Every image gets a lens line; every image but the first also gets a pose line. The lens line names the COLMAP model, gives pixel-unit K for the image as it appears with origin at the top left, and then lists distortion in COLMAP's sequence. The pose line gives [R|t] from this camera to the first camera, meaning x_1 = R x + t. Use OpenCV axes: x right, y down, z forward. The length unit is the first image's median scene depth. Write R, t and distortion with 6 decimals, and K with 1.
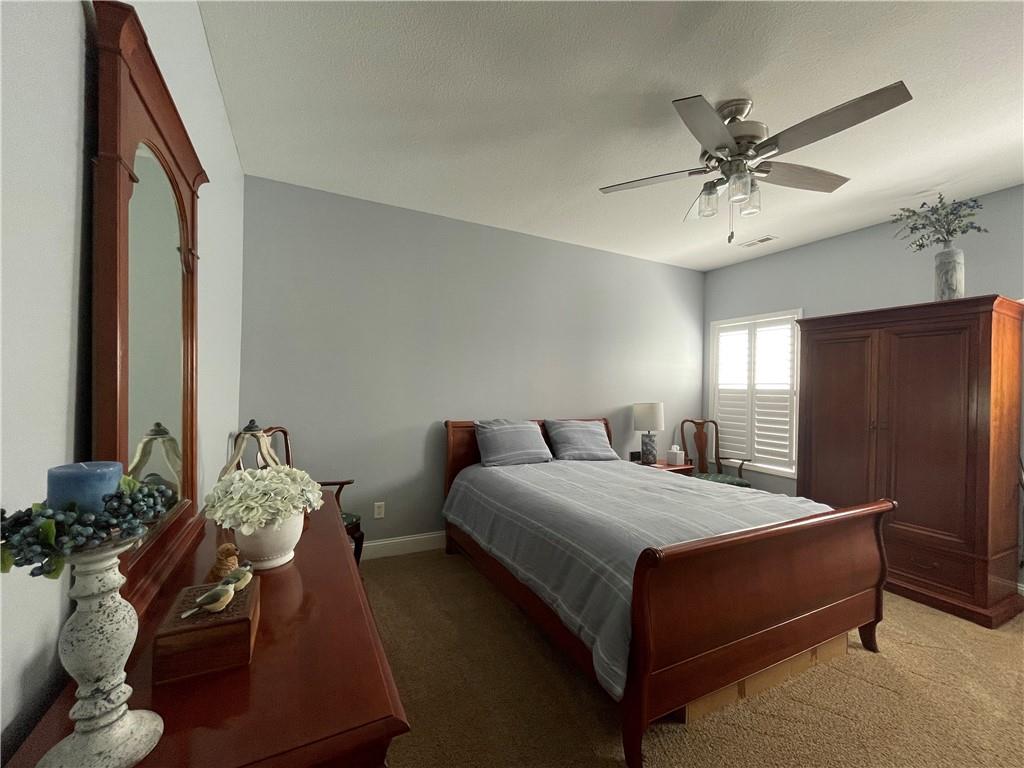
lens RADIAL K [[416.1, 0, 512.0], [0, 416.1, 388.4], [0, 0, 1]] dist [0.000626, -0.000121]
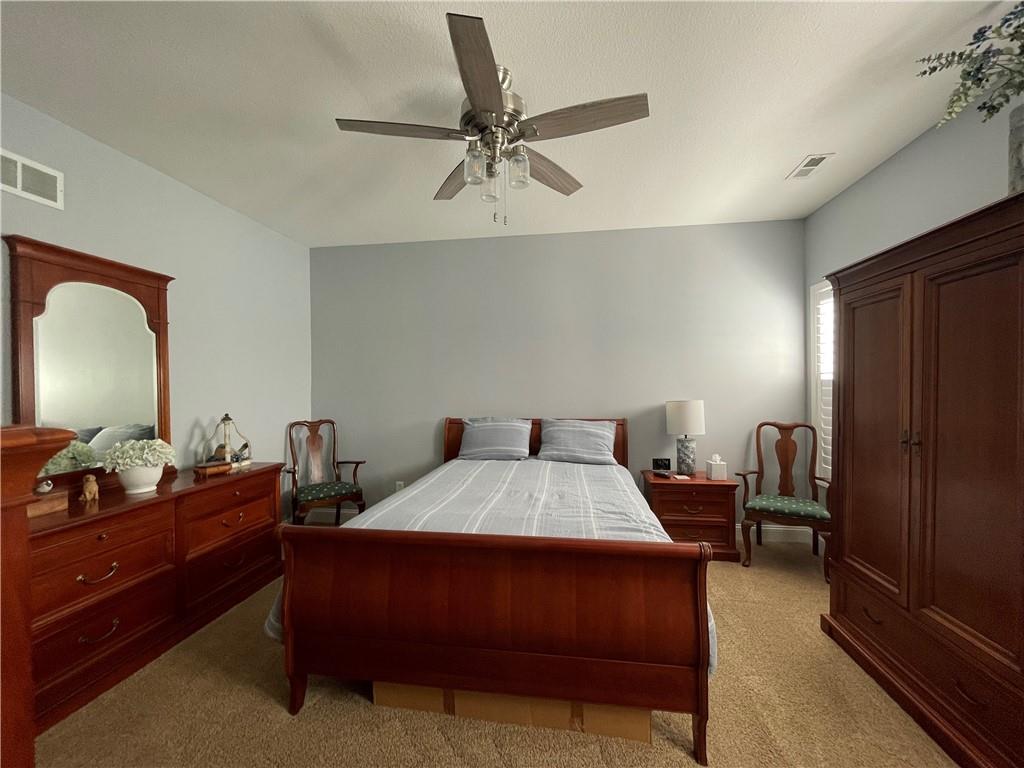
lens RADIAL K [[416.1, 0, 512.0], [0, 416.1, 388.4], [0, 0, 1]] dist [0.000626, -0.000121]
pose [[0.816705, -0.022191, -0.576628, 0.594721], [0.025756, 0.999666, -0.001992, 0.004011], [0.576480, -0.013225, 0.817004, 0.152163]]
